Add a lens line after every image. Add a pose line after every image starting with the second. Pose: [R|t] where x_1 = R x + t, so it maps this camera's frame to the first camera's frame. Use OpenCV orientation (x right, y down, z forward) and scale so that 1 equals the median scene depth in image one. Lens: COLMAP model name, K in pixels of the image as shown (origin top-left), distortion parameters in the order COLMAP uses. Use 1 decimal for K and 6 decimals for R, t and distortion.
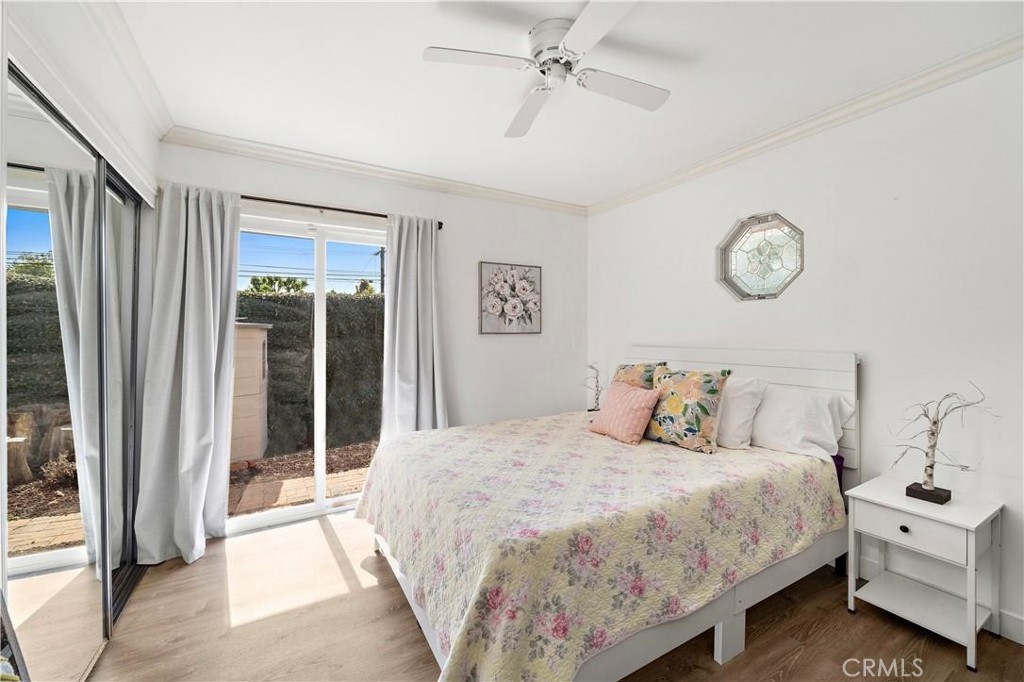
lens RADIAL K [[417.6, 0, 531.0], [0, 417.6, 341.3], [0, 0, 1]] dist [-0.001184, -0.000224]
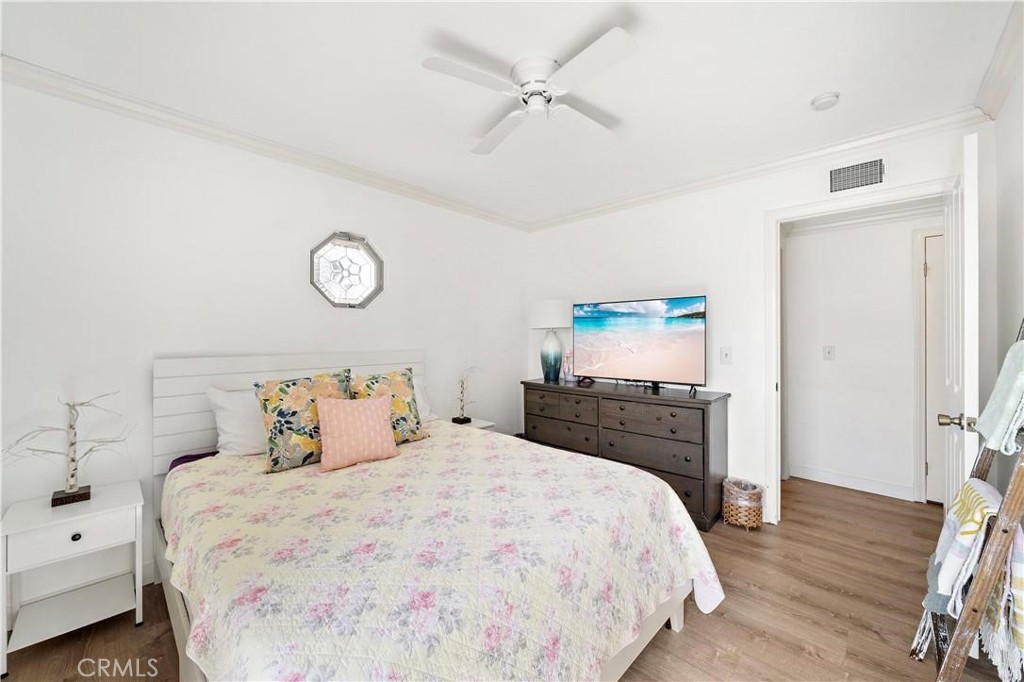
lens RADIAL K [[388.0, 0, 512.0], [0, 388.0, 341.0], [0, 0, 1]] dist [-0.045718, -0.000092]
pose [[-0.264479, -0.006692, 0.964368, -0.666671], [0.007524, 0.999931, 0.009002, -0.018261], [-0.964362, 0.009637, -0.264410, 0.976966]]
